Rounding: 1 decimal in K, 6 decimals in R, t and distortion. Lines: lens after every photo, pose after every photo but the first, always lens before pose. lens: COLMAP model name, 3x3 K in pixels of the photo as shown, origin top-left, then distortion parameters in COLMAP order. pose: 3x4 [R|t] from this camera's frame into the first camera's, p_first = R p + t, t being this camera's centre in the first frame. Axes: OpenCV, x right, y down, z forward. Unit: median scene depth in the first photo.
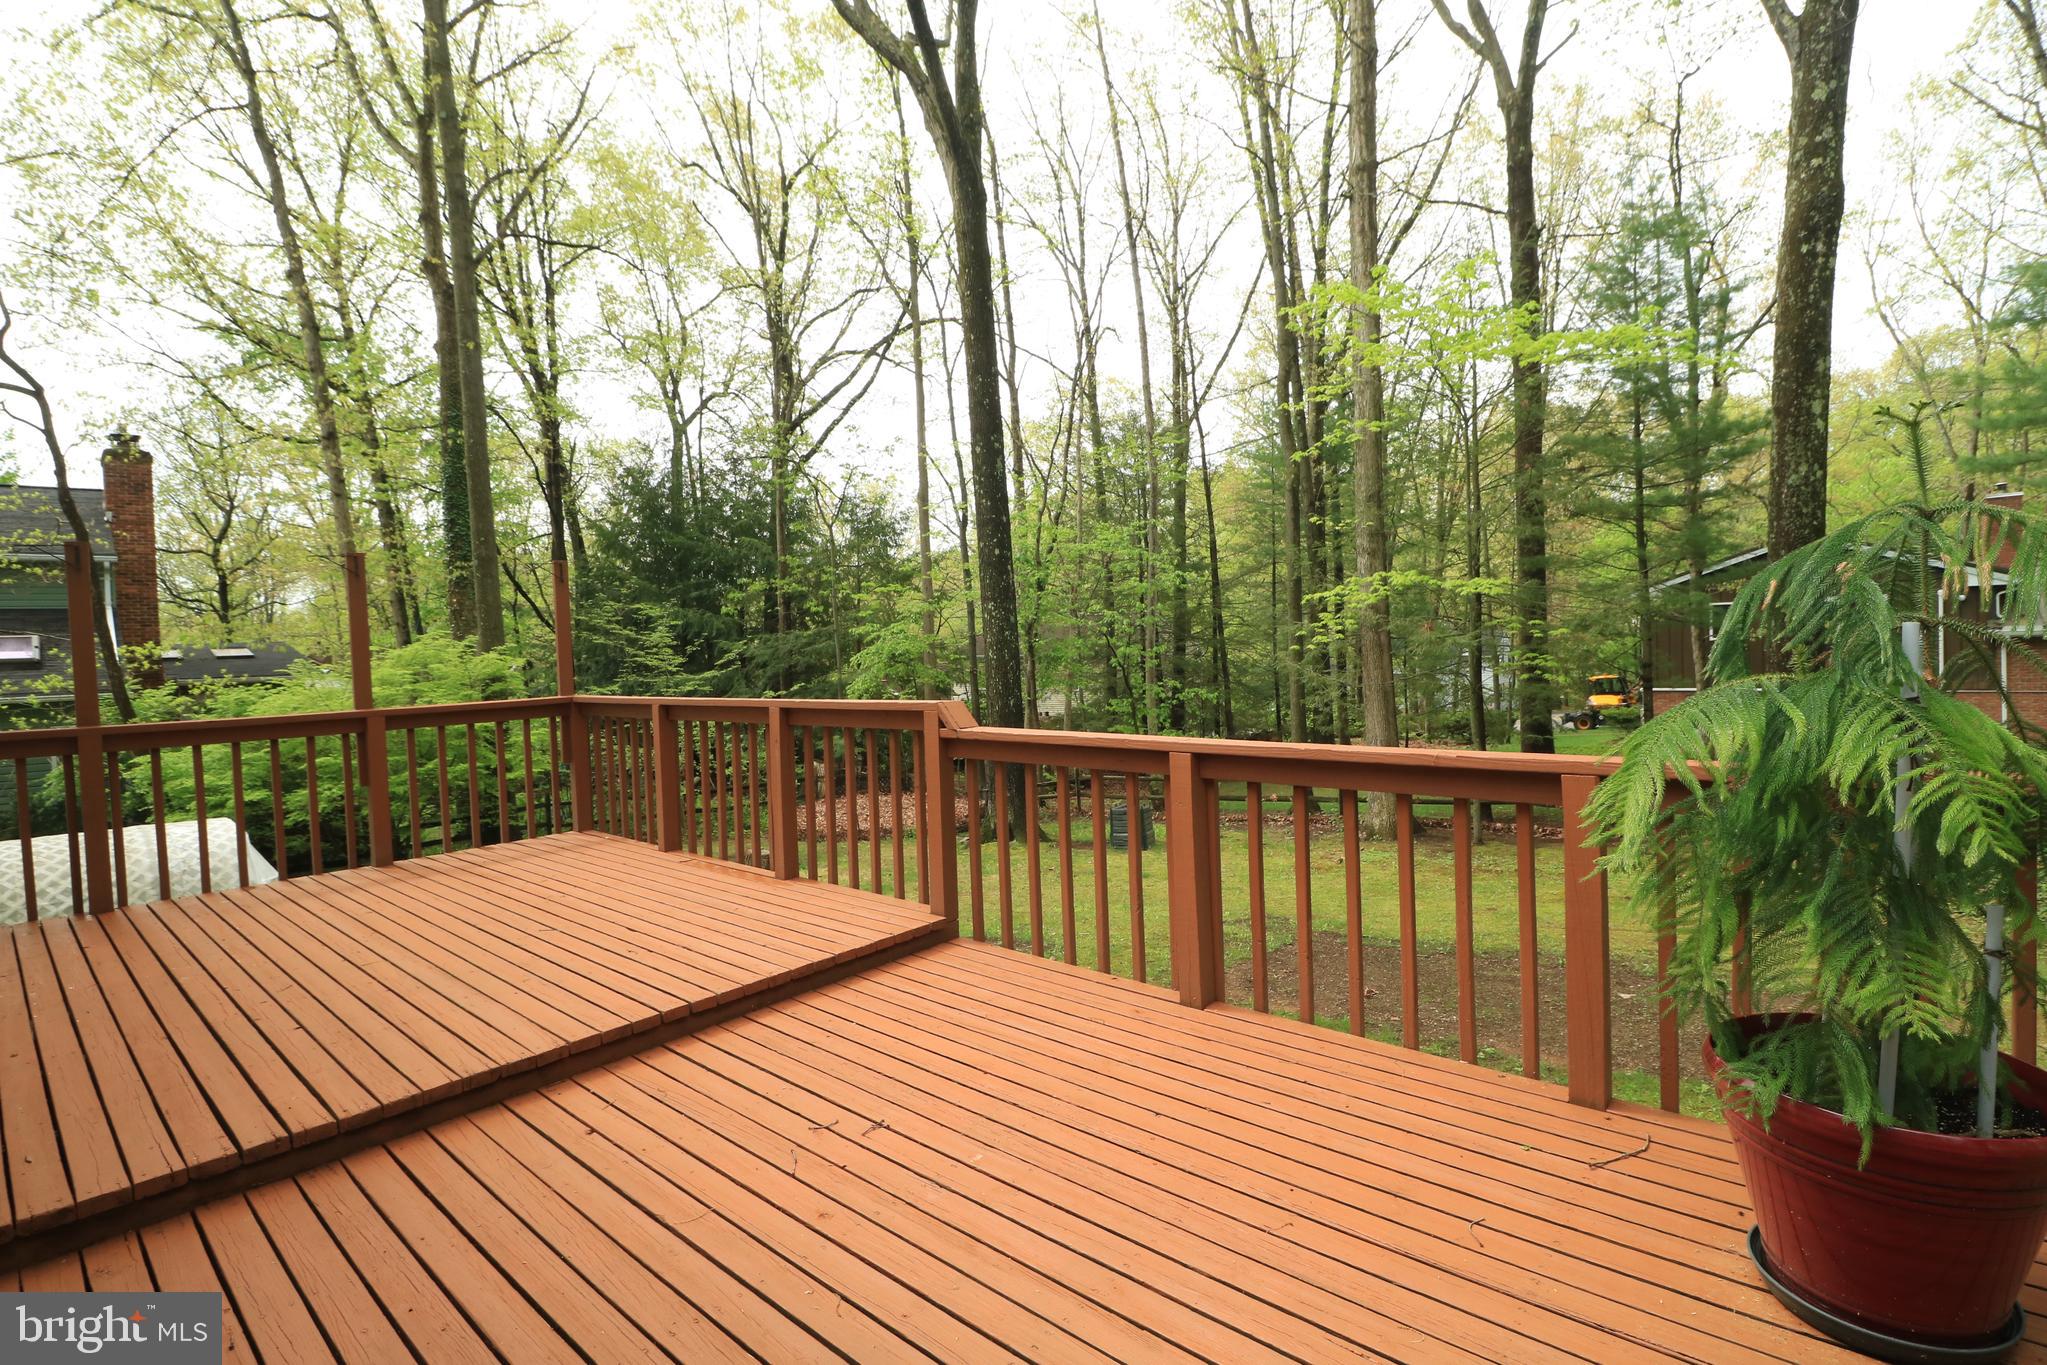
lens RADIAL K [[993.8, 0, 1027.7], [0, 993.8, 675.5], [0, 0, 1]] dist [-0.017717, -0.000527]
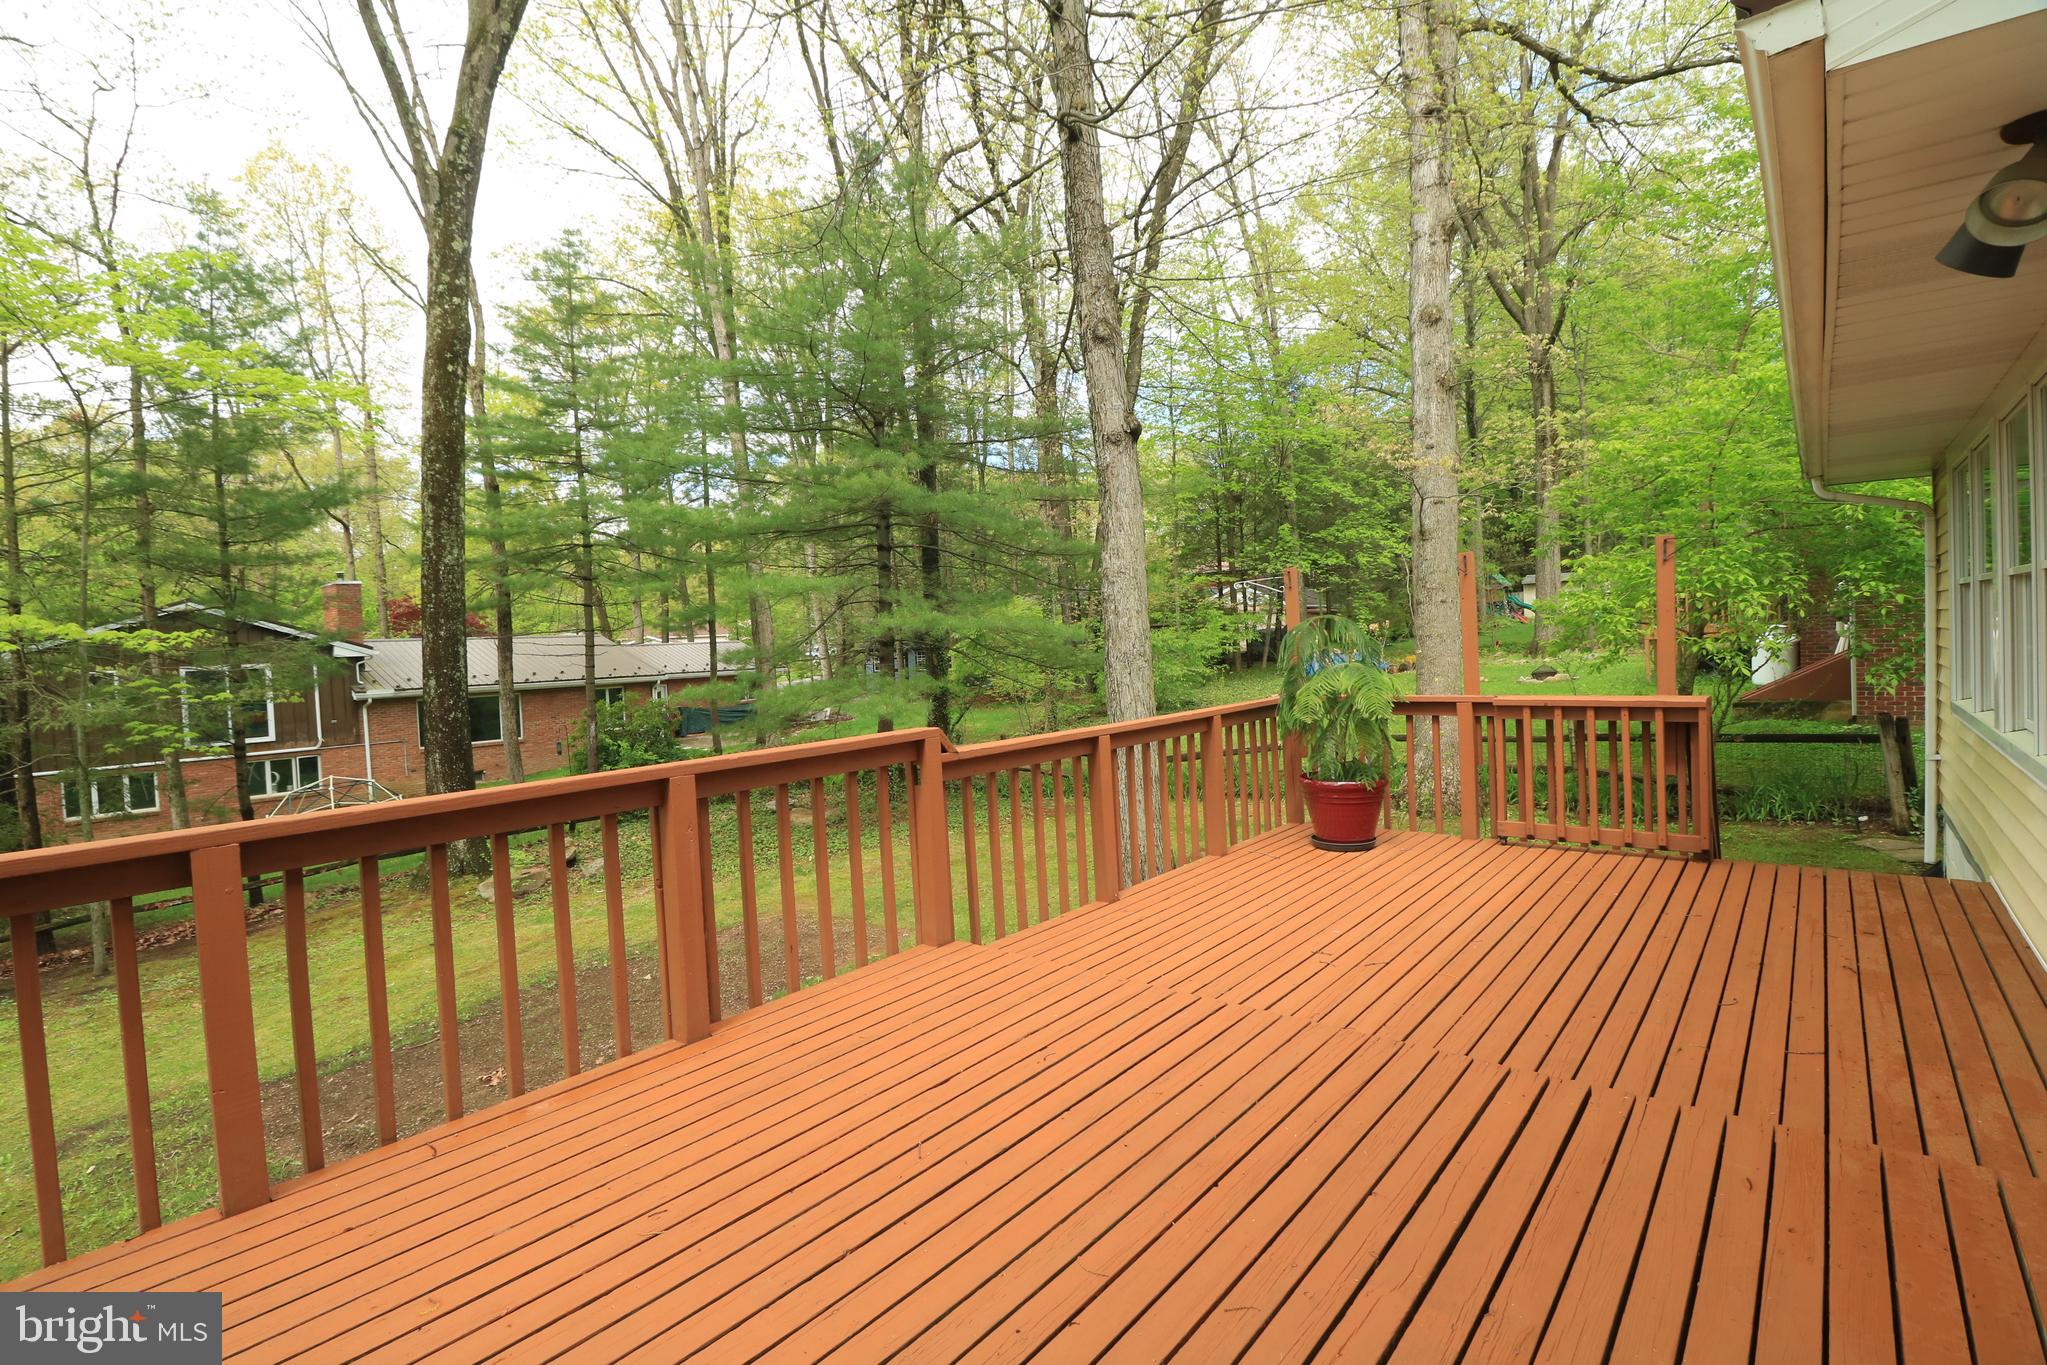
lens RADIAL K [[993.8, 0, 1028.0], [0, 993.8, 683.7], [0, 0, 1]] dist [-0.017717, -0.000527]
pose [[-0.048798, -0.006764, 0.998786, -1.378360], [0.081013, 0.996656, 0.010707, -0.026367], [-0.995518, 0.081437, -0.048087, 1.205962]]
